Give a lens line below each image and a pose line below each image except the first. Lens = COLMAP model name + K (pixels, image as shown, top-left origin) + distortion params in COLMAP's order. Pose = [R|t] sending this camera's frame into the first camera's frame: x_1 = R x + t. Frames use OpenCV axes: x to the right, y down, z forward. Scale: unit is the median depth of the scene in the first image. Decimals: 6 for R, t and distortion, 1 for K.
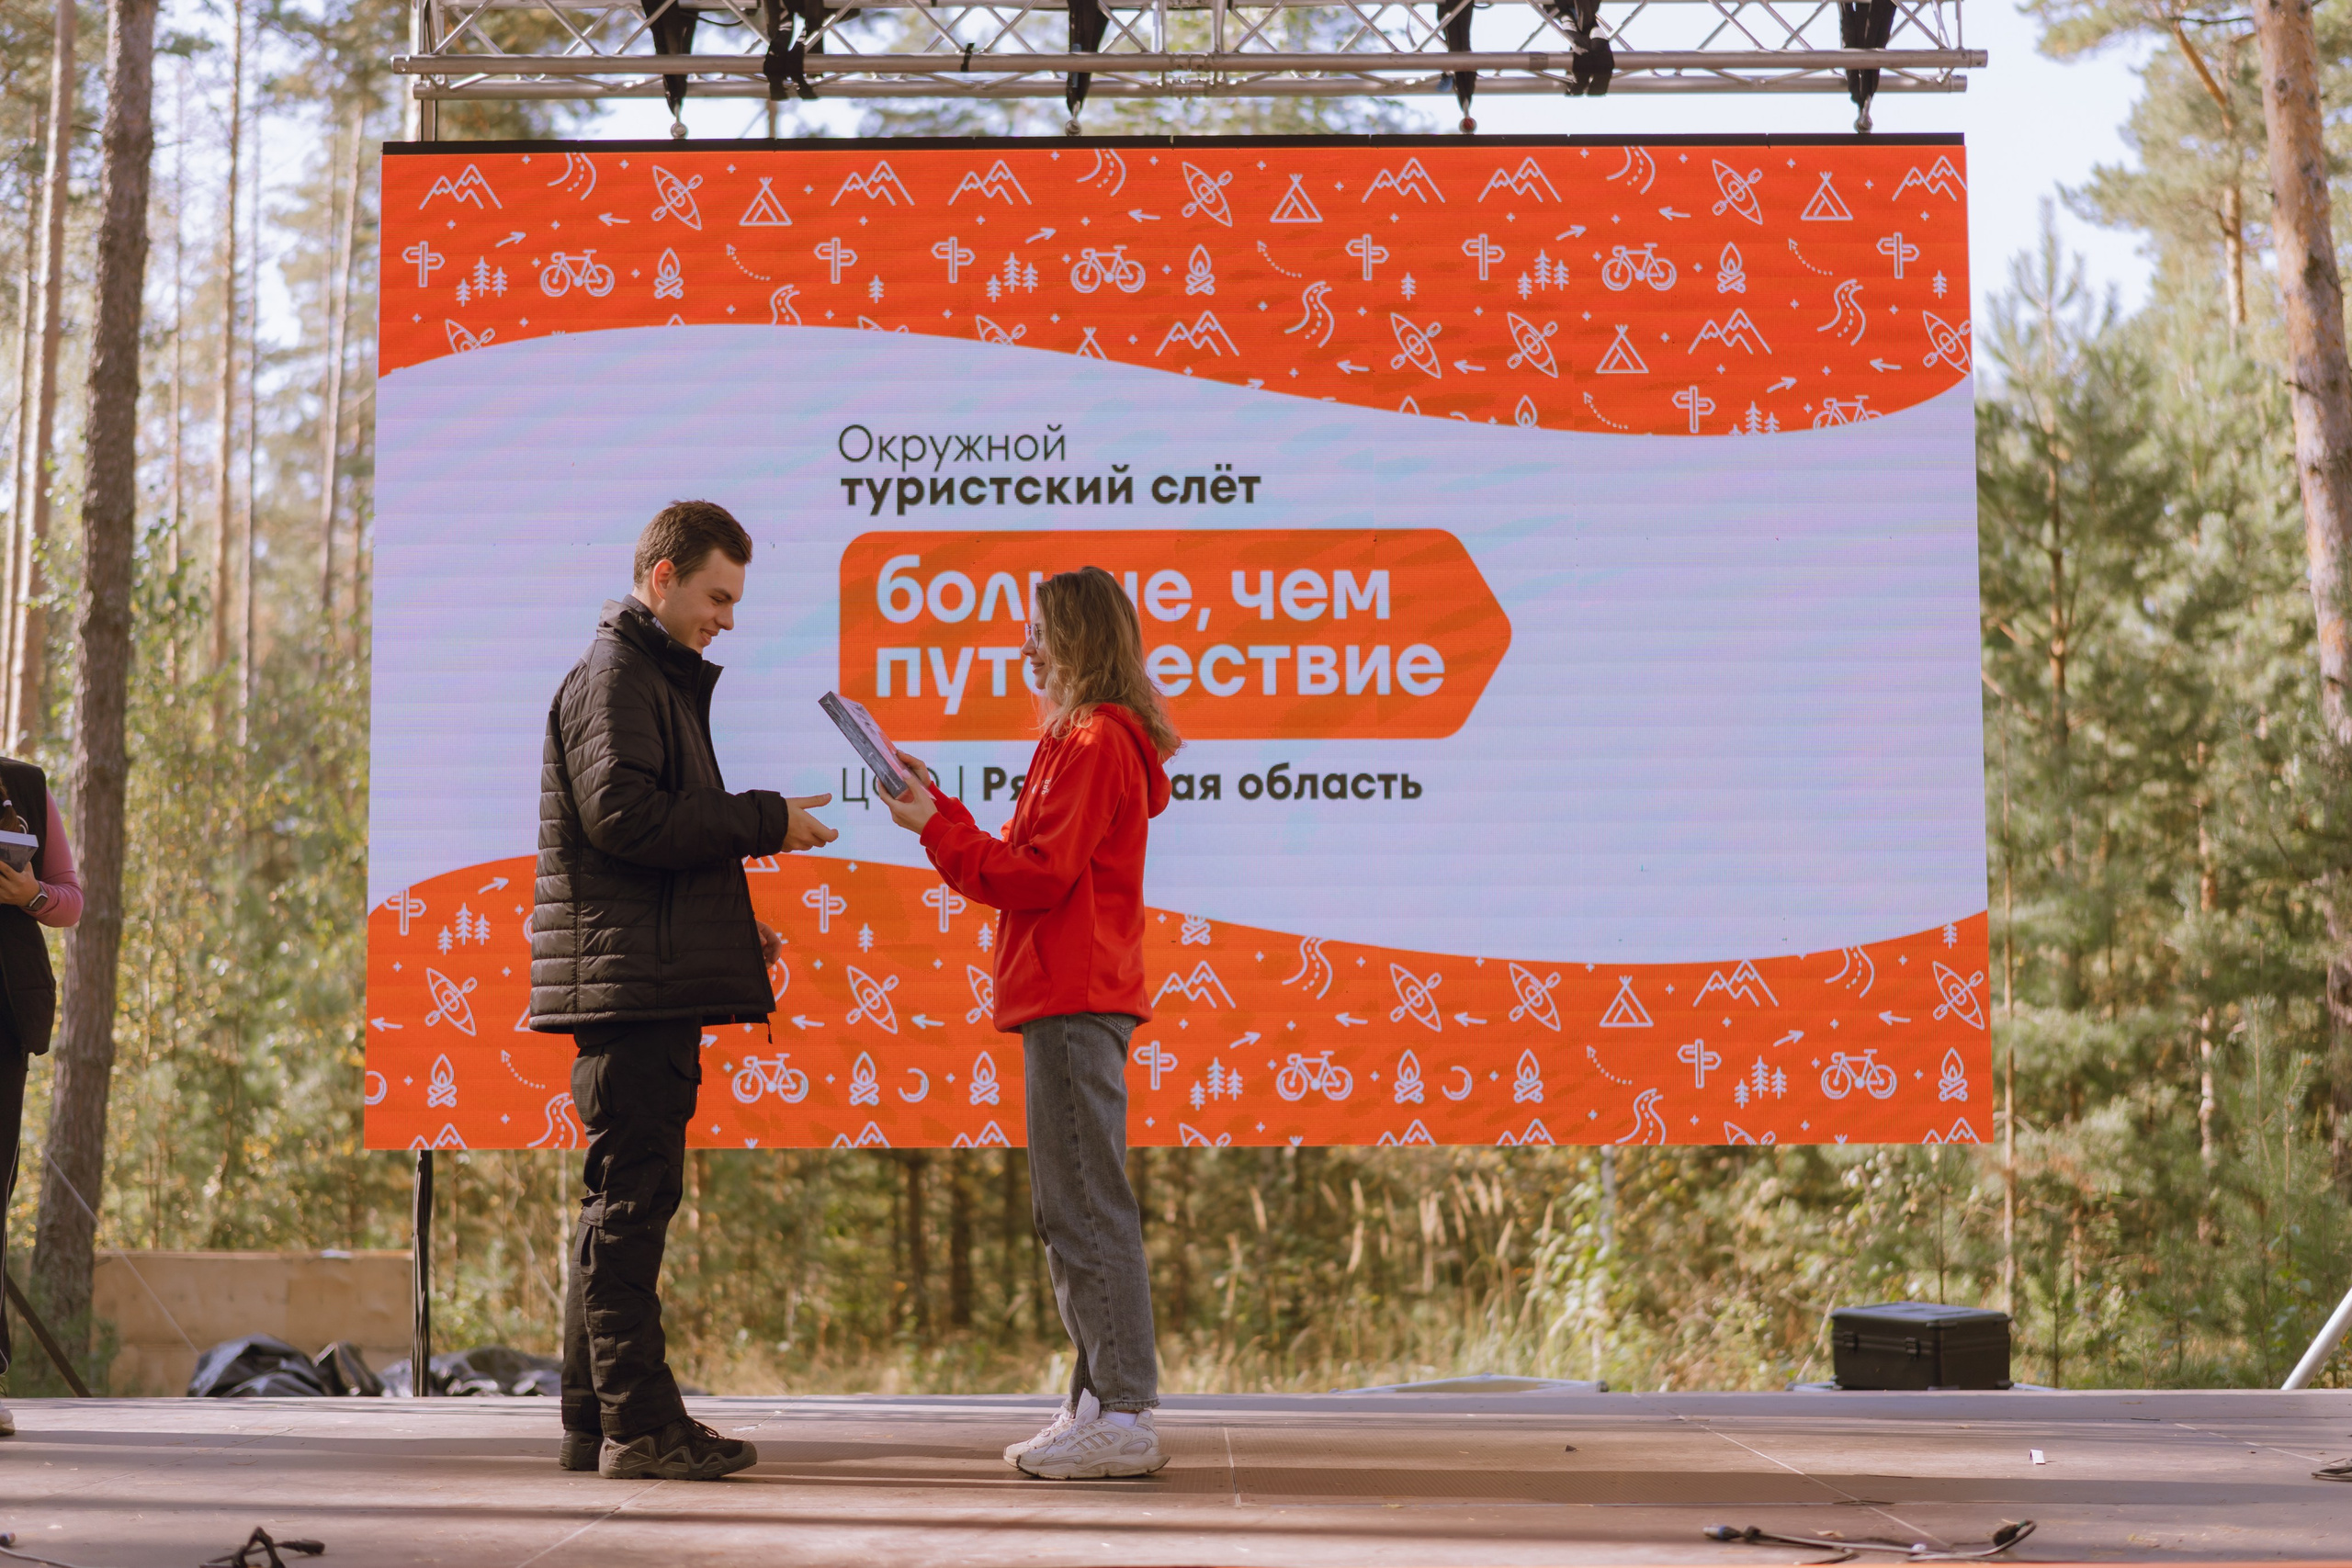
lens RADIAL K [[3607.6, 0, 1176.0], [0, 3607.6, 784.0], [0, 0, 1]] dist [0.009254, -0.051929]
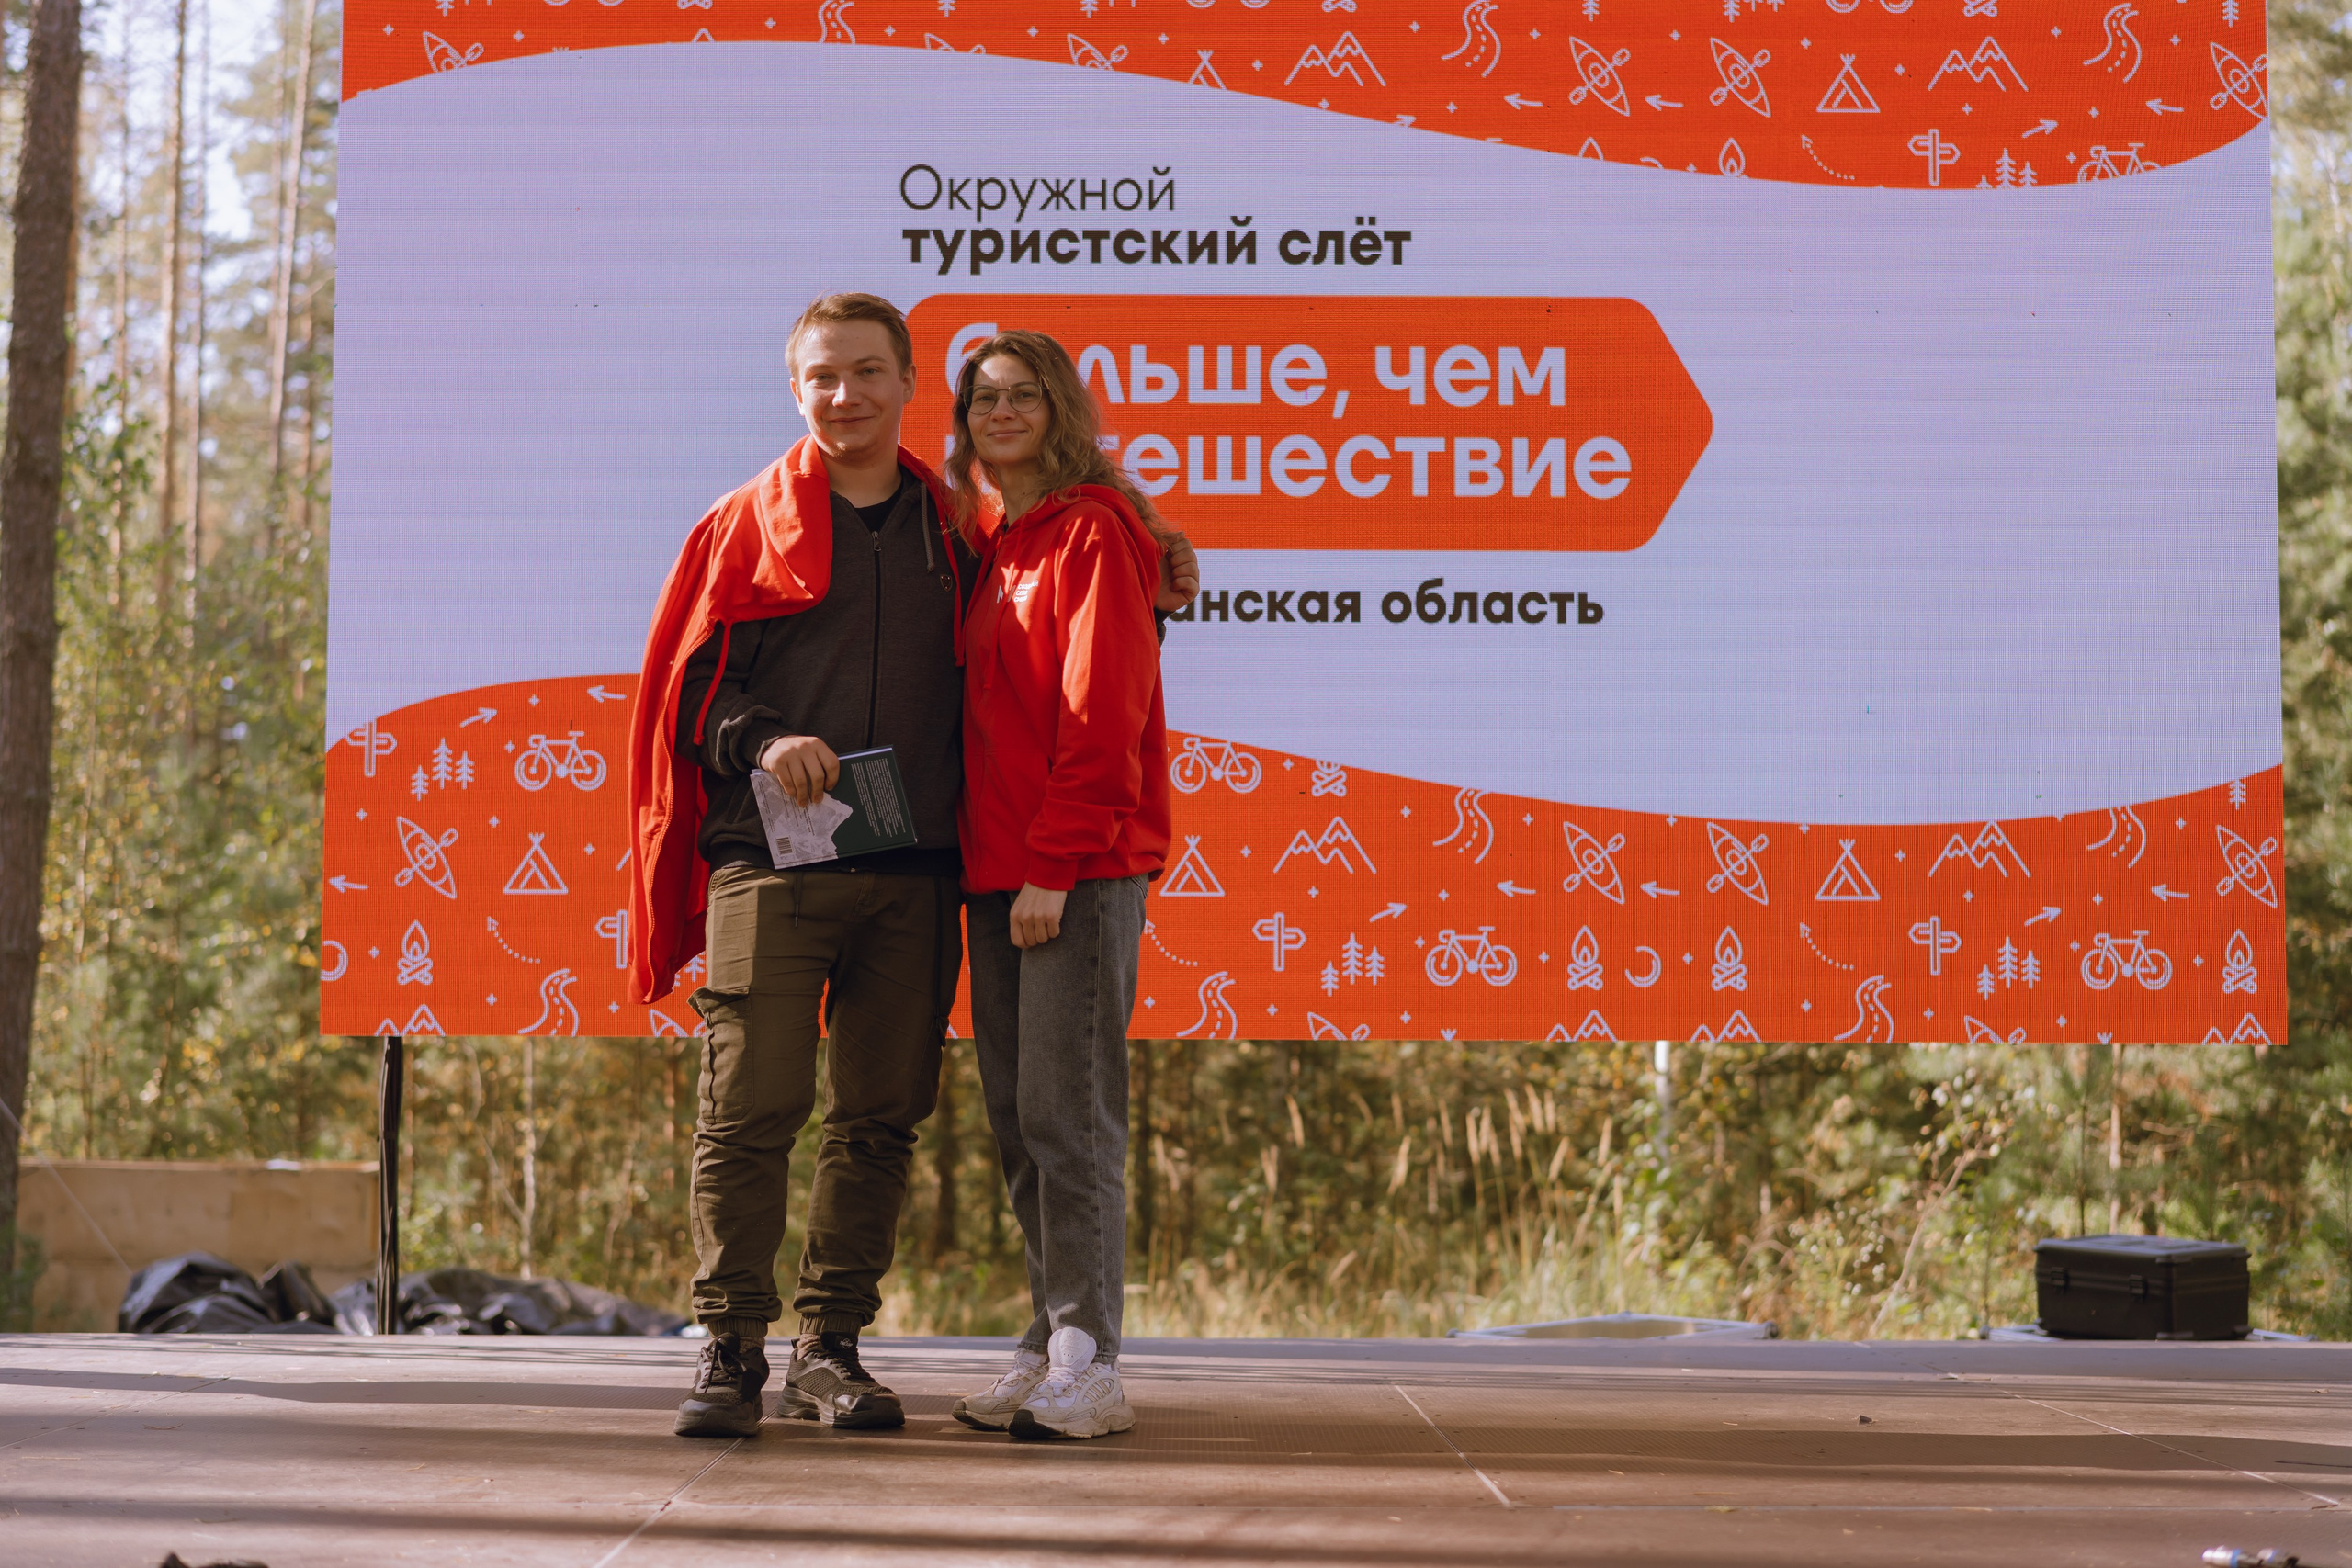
lens RADIAL K [[3607.6, 0, 1176.0], [0, 3607.6, 784.0], [0, 0, 1]] dist [0.009254, -0.051929]
pose [[0.999863, 0.009431, 0.013594, -0.040335], [-0.009723, 0.999720, 0.021563, 0.023761], [-0.013387, -0.021692, 0.999675, 0.170827]]
